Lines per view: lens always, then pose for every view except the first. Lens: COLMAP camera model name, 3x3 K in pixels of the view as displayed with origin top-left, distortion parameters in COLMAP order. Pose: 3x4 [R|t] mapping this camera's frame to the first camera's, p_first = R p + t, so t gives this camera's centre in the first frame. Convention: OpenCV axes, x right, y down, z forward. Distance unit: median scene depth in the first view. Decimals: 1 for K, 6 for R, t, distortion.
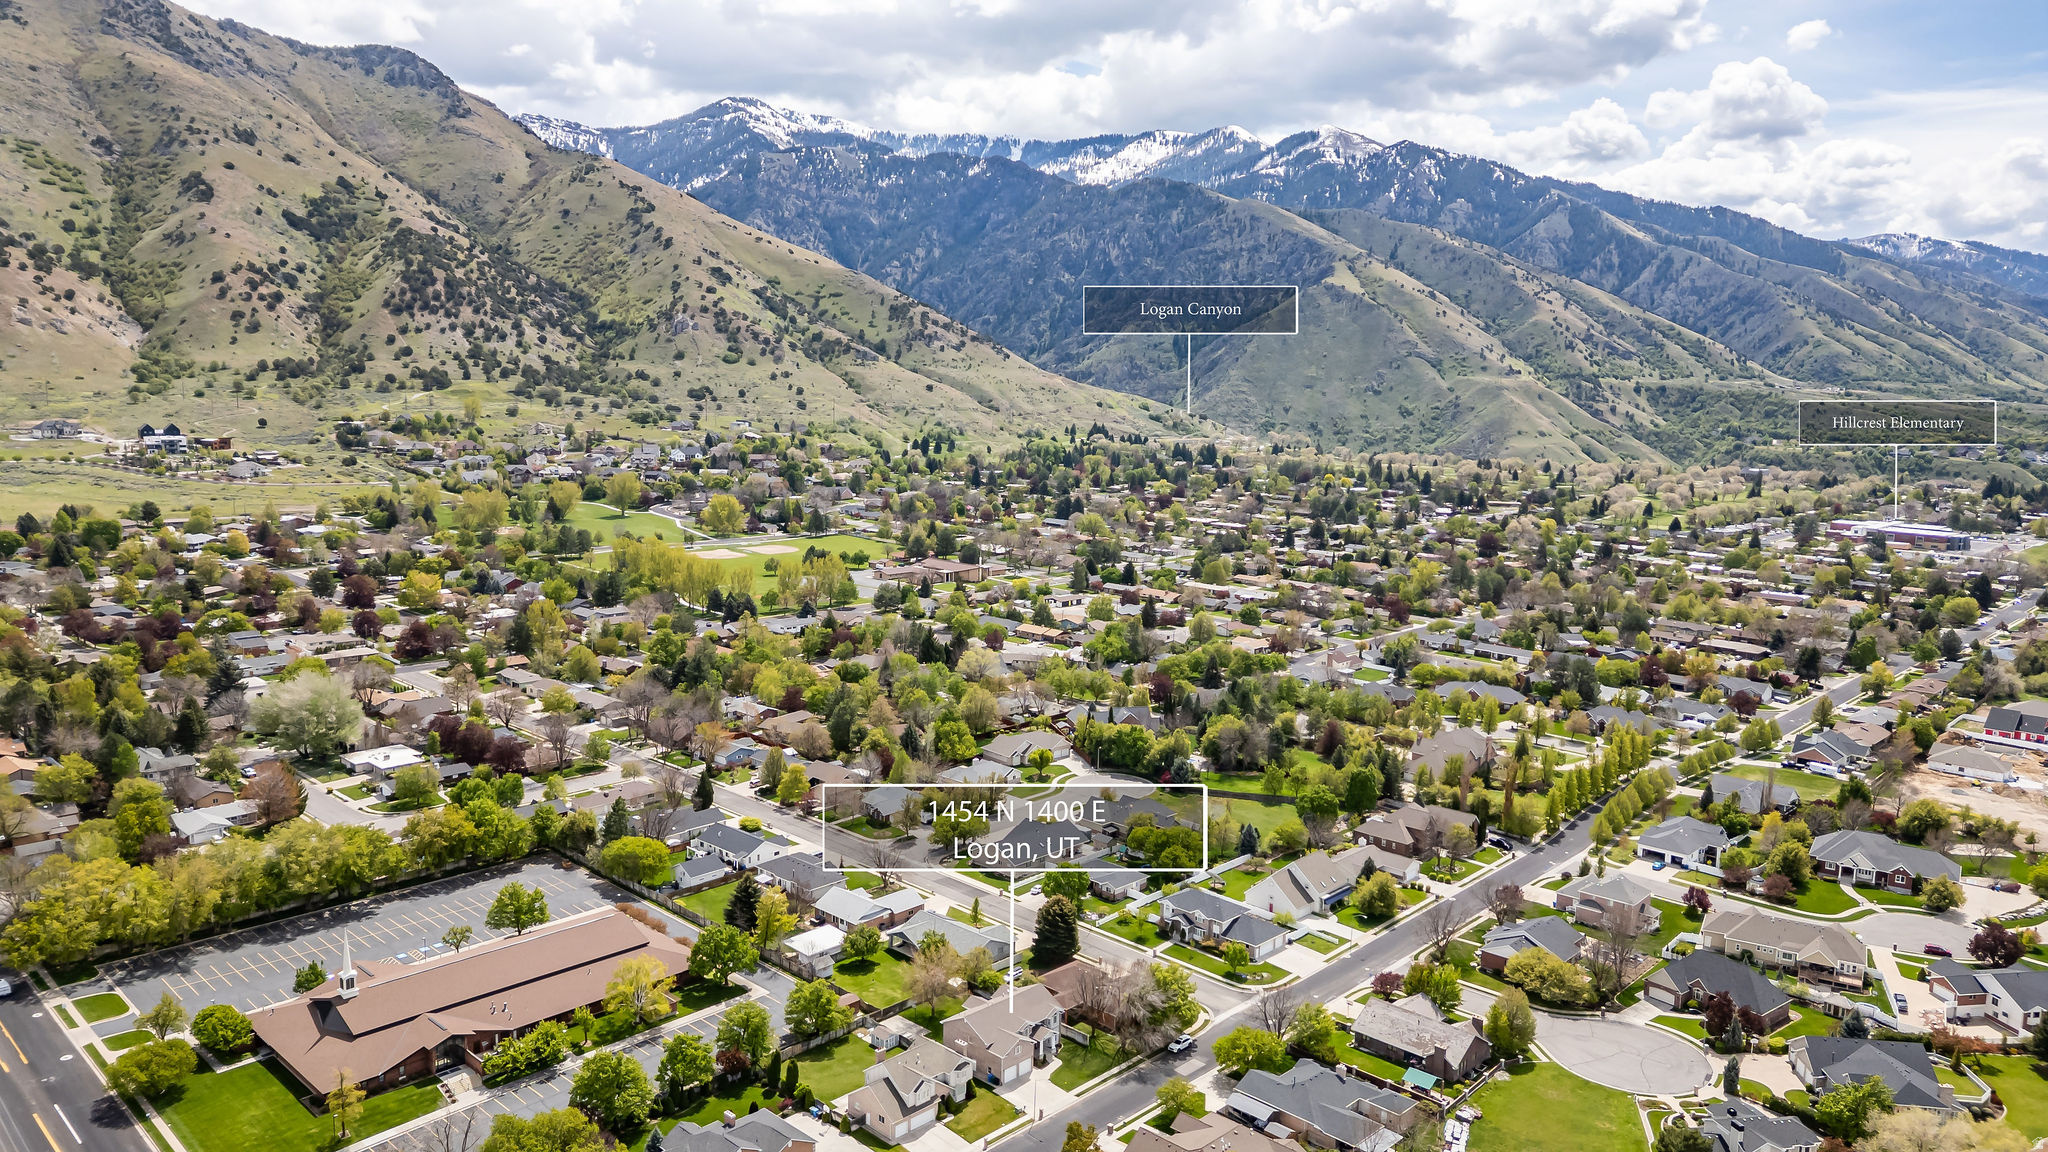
lens RADIAL K [[1425.5, 0, 1021.2], [0, 1425.5, 584.9], [0, 0, 1]] dist [0.076069, -0.067112]
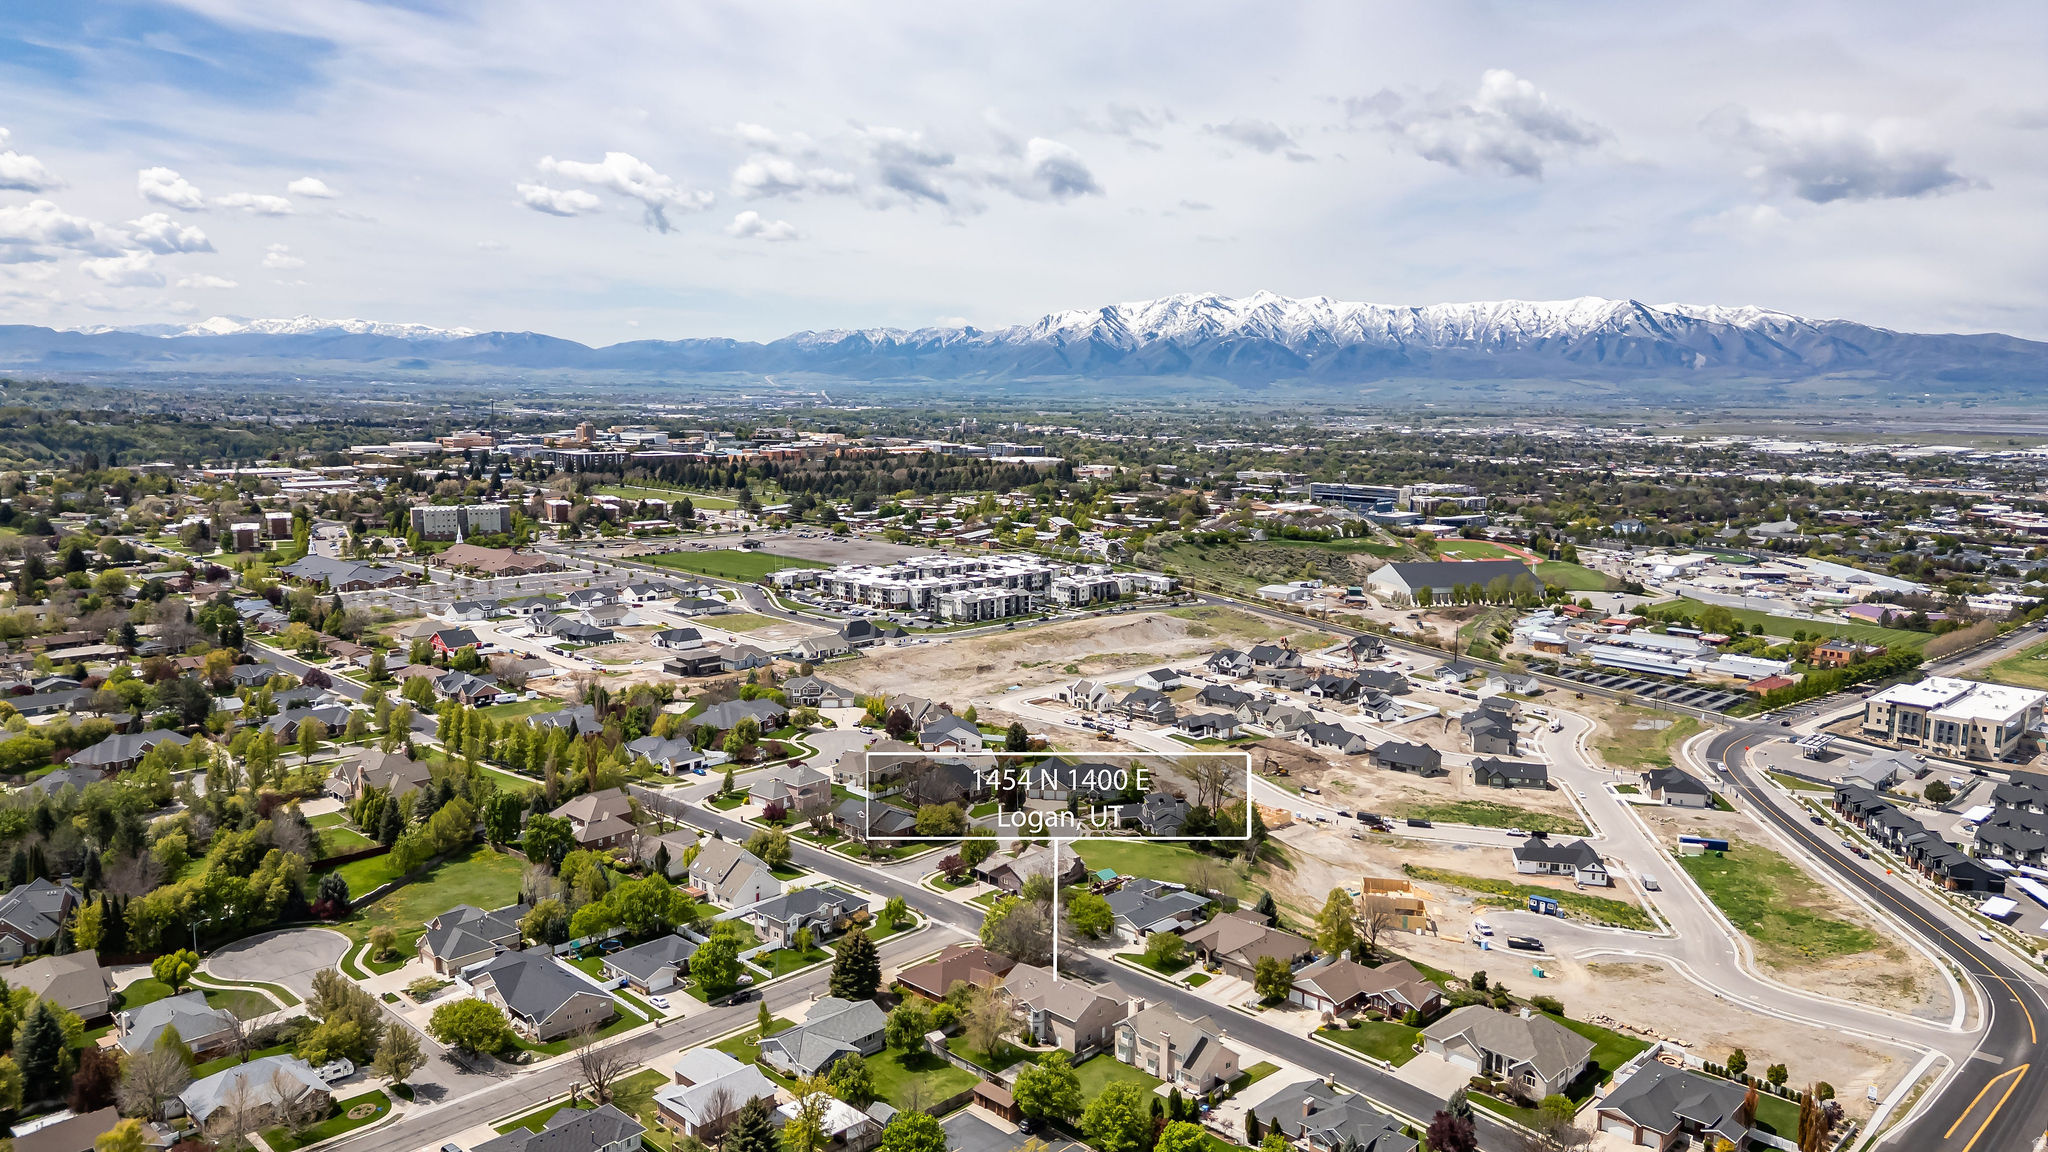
lens RADIAL K [[1425.5, 0, 1023.8], [0, 1425.5, 580.7], [0, 0, 1]] dist [0.076069, -0.067112]
pose [[-0.000634, -0.166695, 0.986008, -0.147122], [0.143788, 0.975747, 0.165053, -0.024452], [-0.989608, 0.141881, 0.023350, 0.144349]]
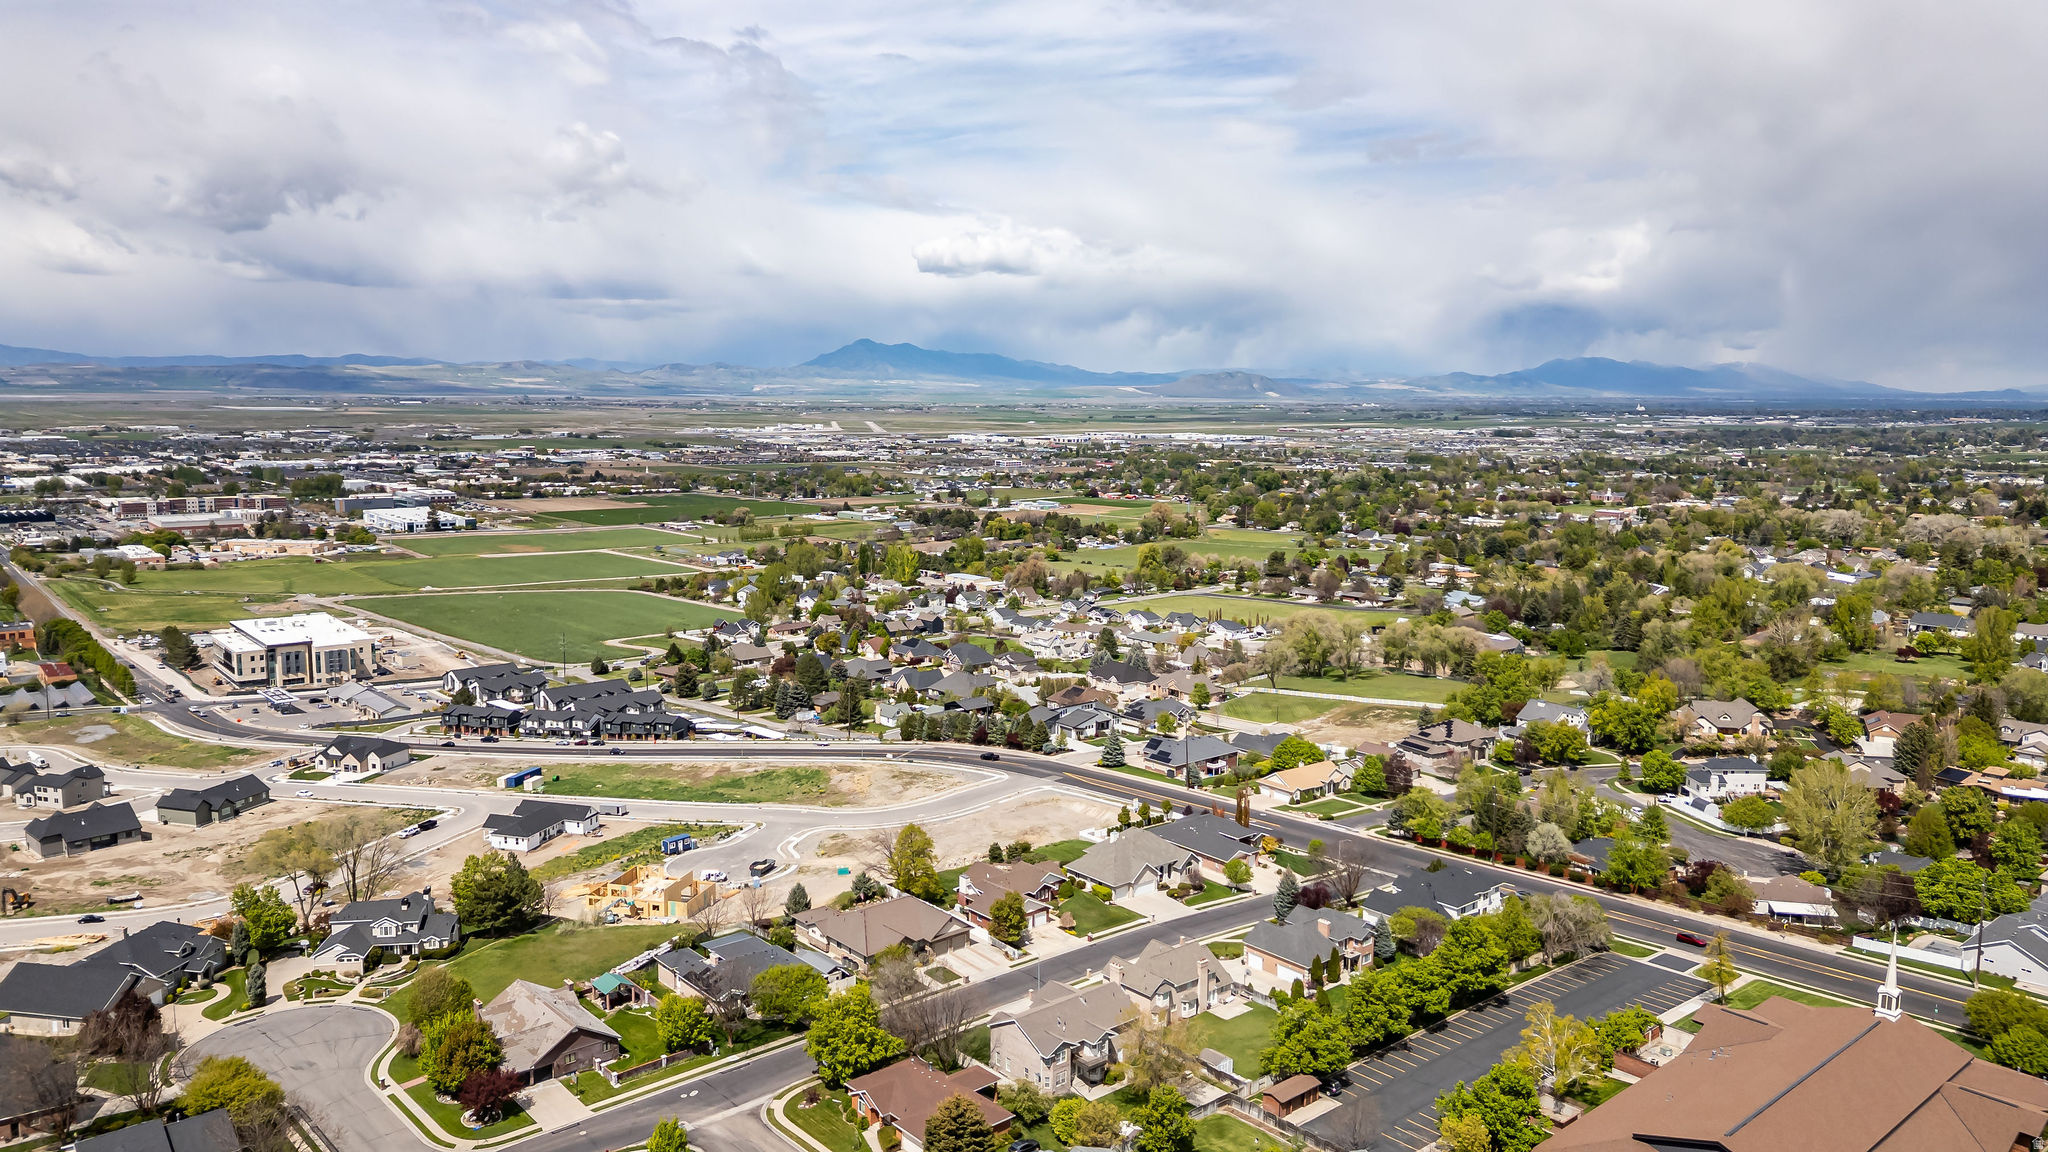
lens RADIAL K [[1425.5, 0, 1025.3], [0, 1425.5, 543.9], [0, 0, 1]] dist [0.076069, -0.067112]
pose [[-0.995979, -0.042958, 0.078618, -0.006128], [-0.020417, 0.963287, 0.267697, -0.026162], [-0.087232, 0.265016, -0.960290, 0.257396]]
